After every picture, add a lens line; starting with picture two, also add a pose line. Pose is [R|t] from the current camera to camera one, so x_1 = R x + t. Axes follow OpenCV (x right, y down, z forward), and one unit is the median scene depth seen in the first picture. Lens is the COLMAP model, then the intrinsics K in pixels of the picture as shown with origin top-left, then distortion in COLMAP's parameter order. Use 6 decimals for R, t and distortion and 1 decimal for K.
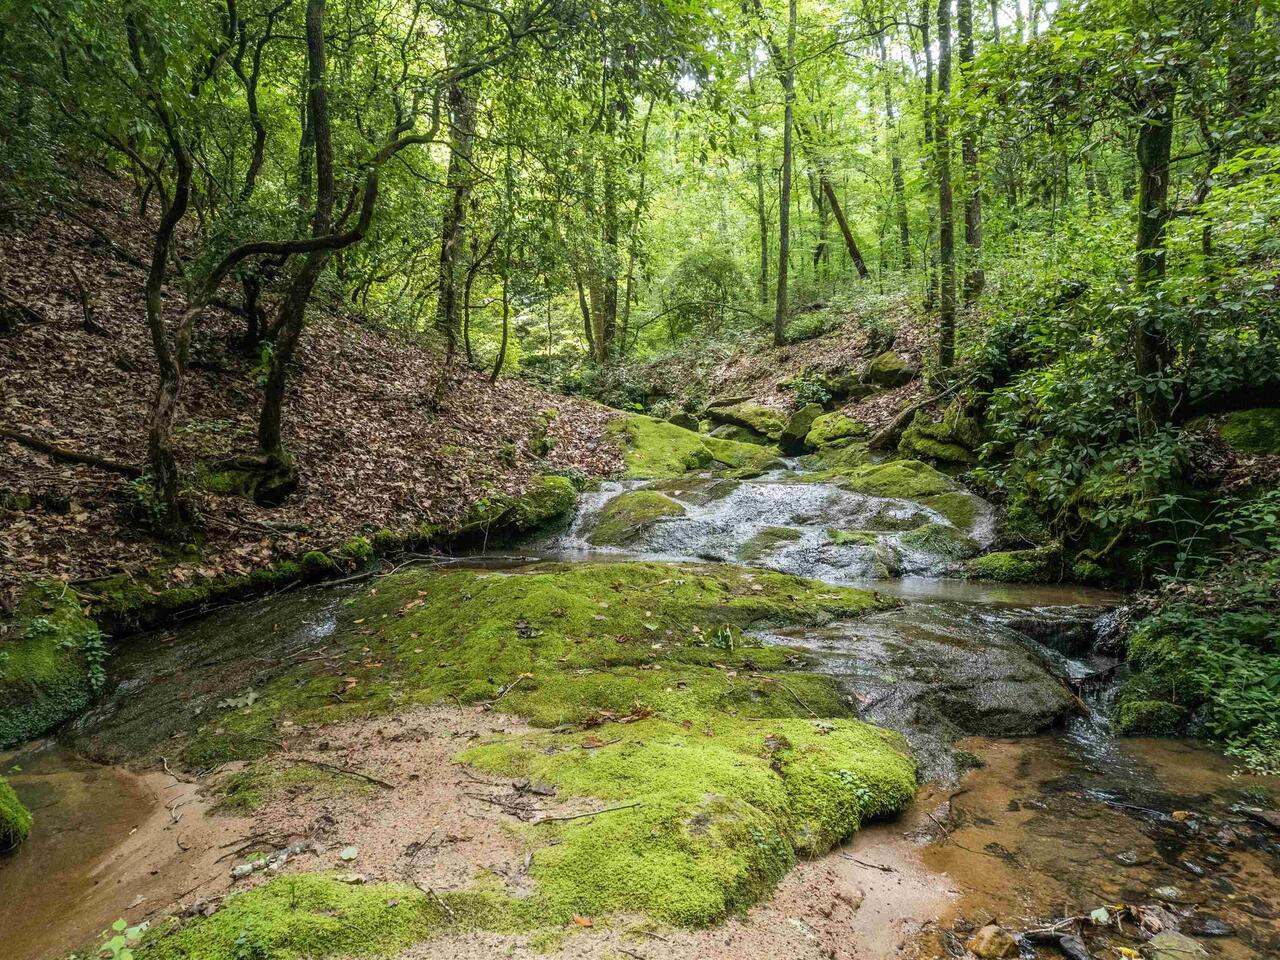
lens RADIAL K [[950.5, 0, 640.0], [0, 950.5, 480.0], [0, 0, 1]] dist [-0.040411, 0.000435]
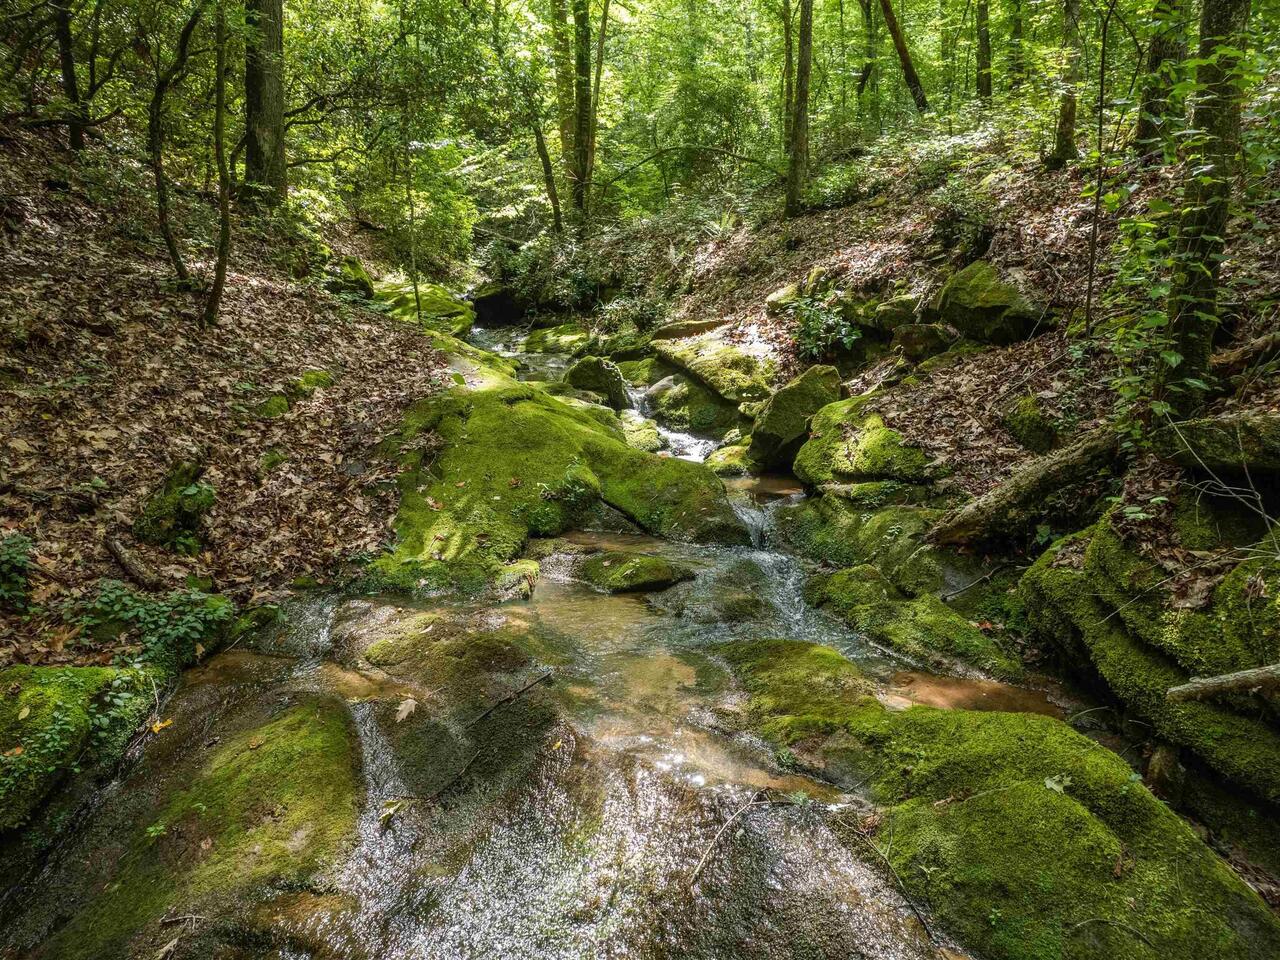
lens RADIAL K [[950.5, 0, 640.0], [0, 950.5, 480.0], [0, 0, 1]] dist [-0.040411, 0.000435]
pose [[0.999075, 0.008519, -0.042157, 0.095105], [-0.001757, 0.987453, 0.157900, -0.086987], [0.042974, -0.157680, 0.986555, 0.430980]]
